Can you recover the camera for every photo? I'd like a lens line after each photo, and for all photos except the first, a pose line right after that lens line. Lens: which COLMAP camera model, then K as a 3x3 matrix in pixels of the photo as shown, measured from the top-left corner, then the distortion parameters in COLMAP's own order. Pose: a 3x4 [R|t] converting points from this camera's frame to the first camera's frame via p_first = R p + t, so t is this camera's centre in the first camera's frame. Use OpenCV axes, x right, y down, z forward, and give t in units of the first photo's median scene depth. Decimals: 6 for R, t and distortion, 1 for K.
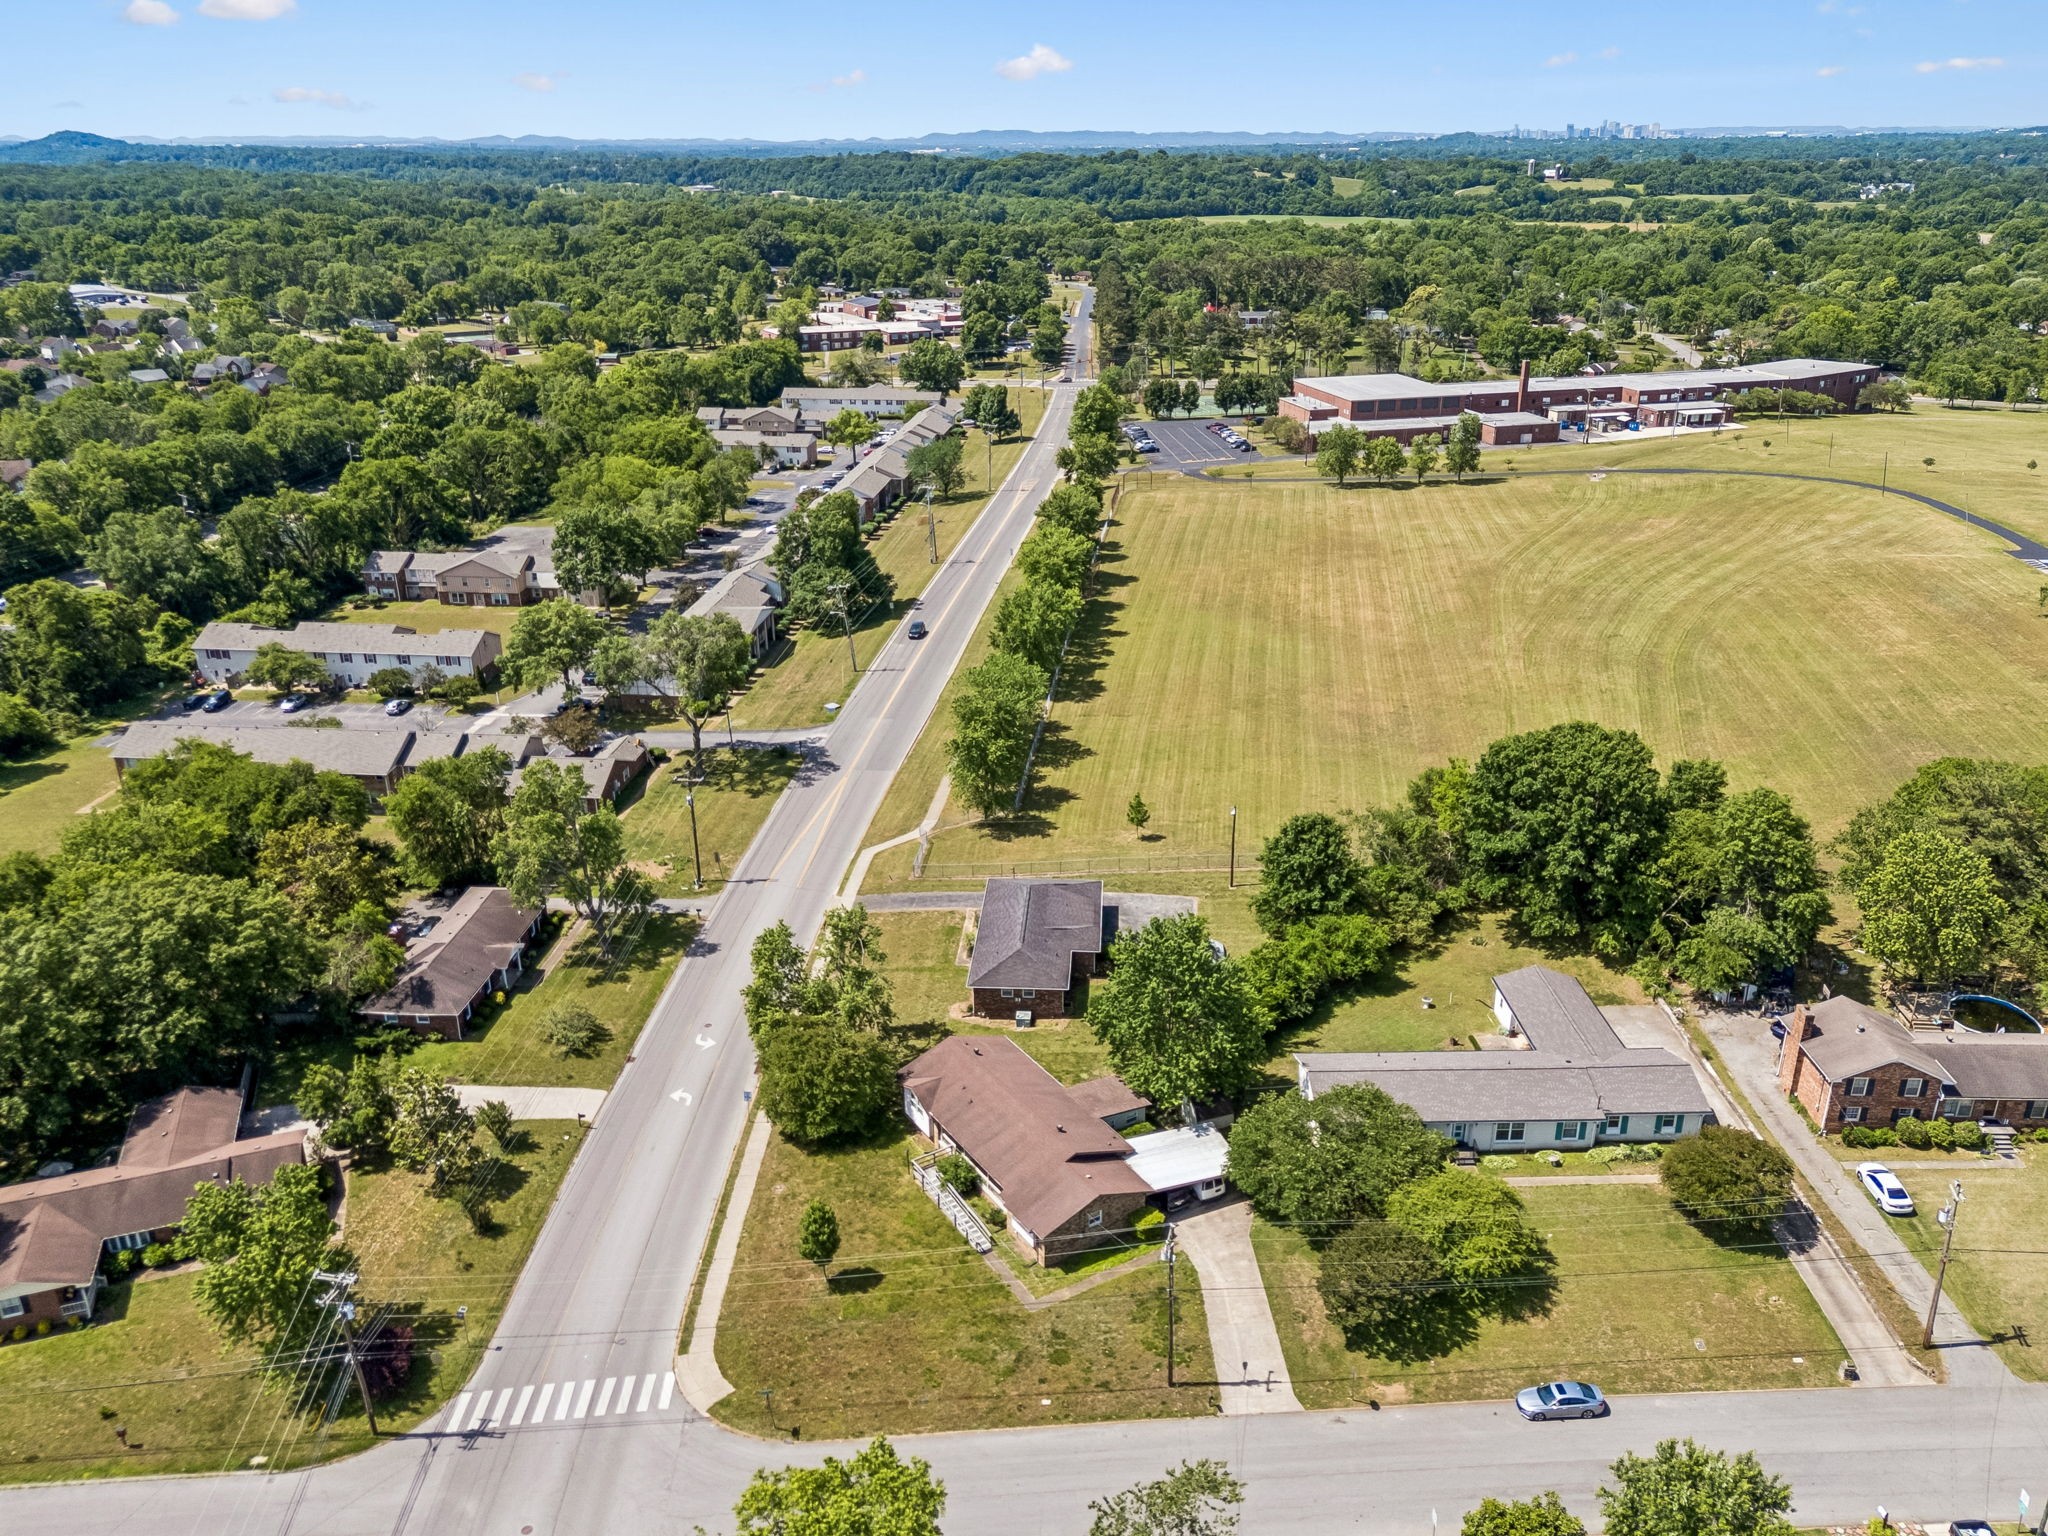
lens RADIAL K [[1514.3, 0, 1024.0], [0, 1514.3, 768.0], [0, 0, 1]] dist [0.067028, -0.050660]
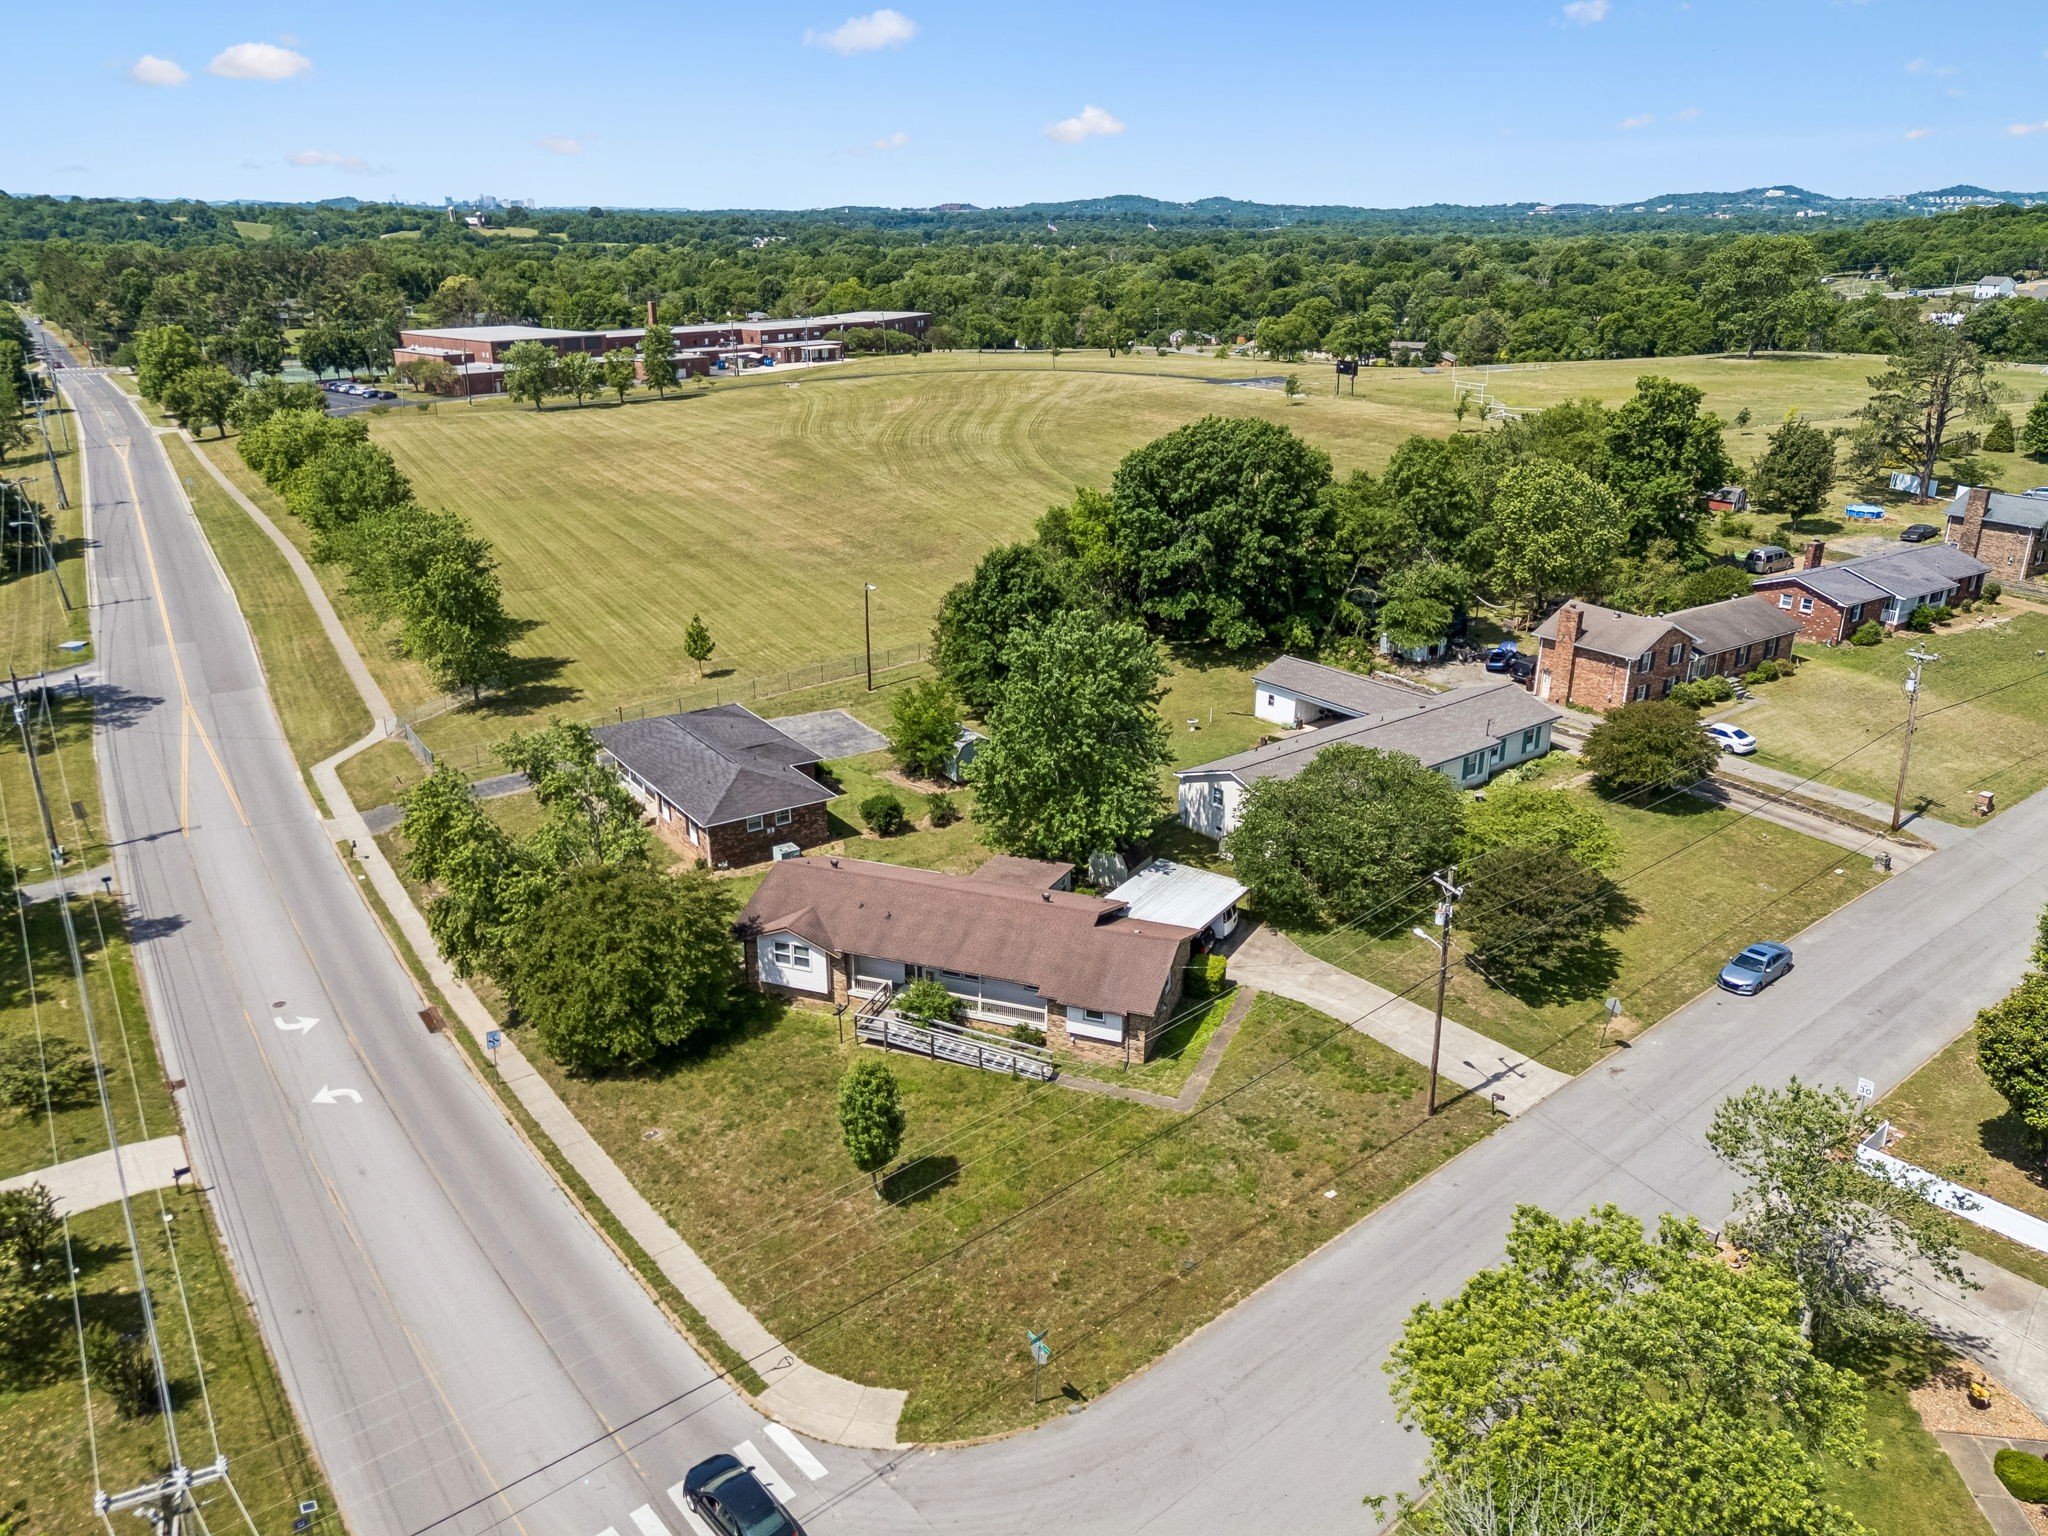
lens RADIAL K [[1488.6, 0, 1024.0], [0, 1488.6, 768.0], [0, 0, 1]] dist [0.068452, -0.058990]
pose [[0.797468, -0.202772, 0.568267, -0.200087], [0.217955, 0.975052, 0.042060, 0.081326], [-0.562619, 0.090315, 0.821768, 0.240825]]
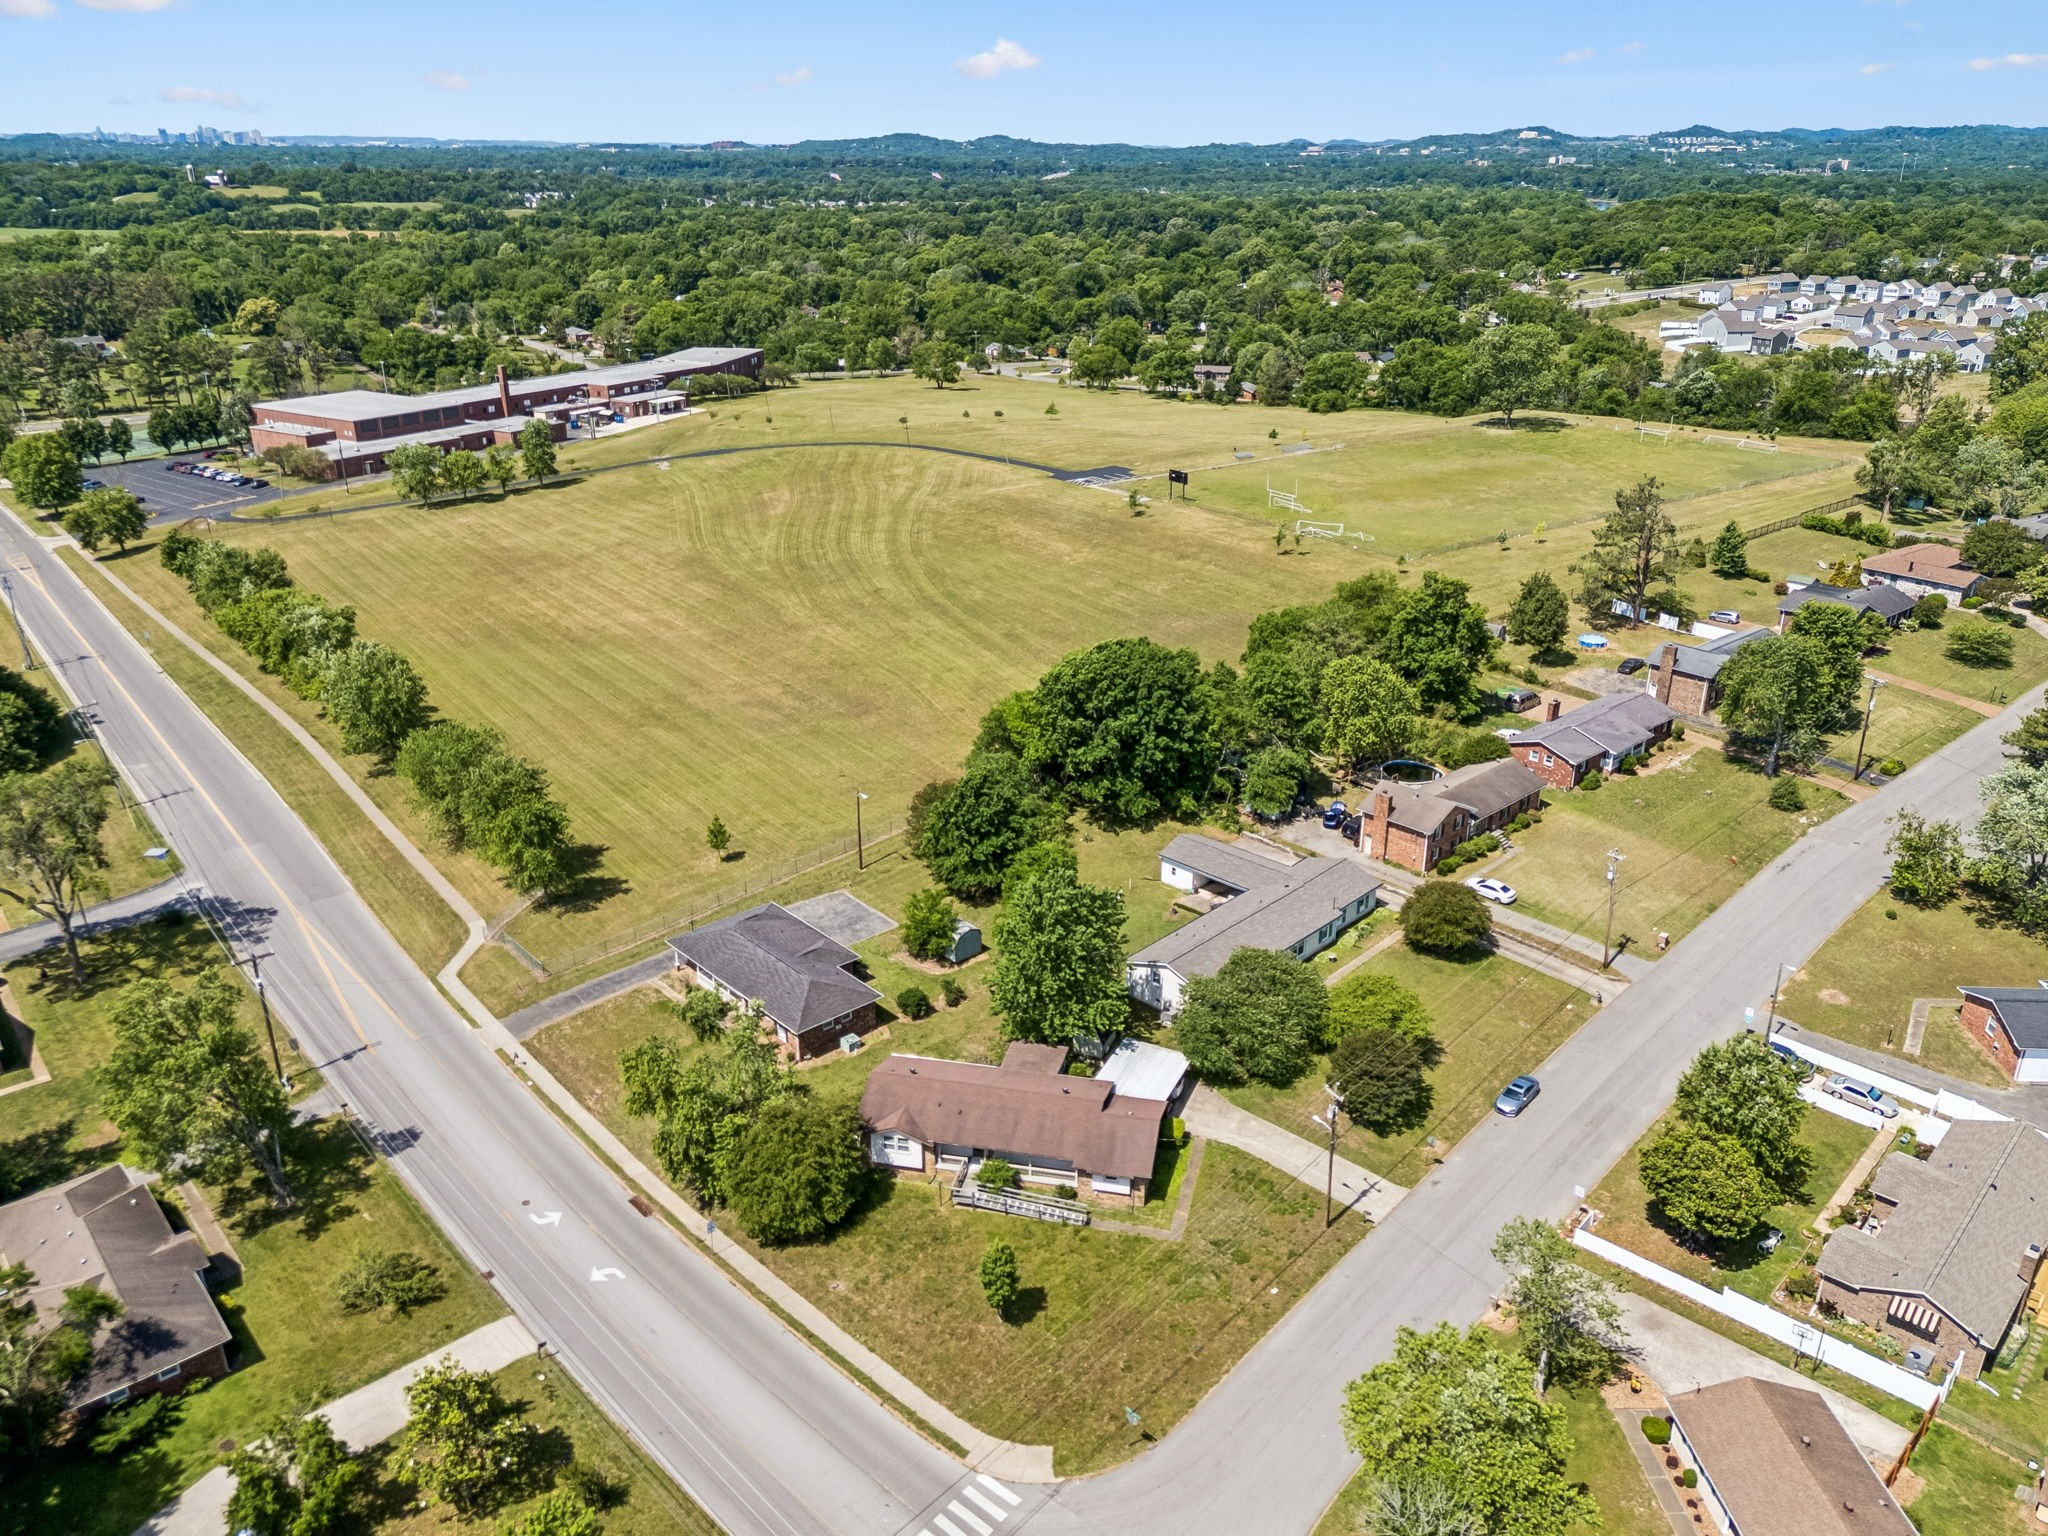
lens RADIAL K [[1488.6, 0, 1024.0], [0, 1488.6, 768.0], [0, 0, 1]] dist [0.068452, -0.058990]
pose [[0.709315, -0.262256, 0.654289, -0.336792], [0.261356, 0.959900, 0.101416, -0.048797], [-0.654649, 0.099066, 0.749414, 0.125559]]
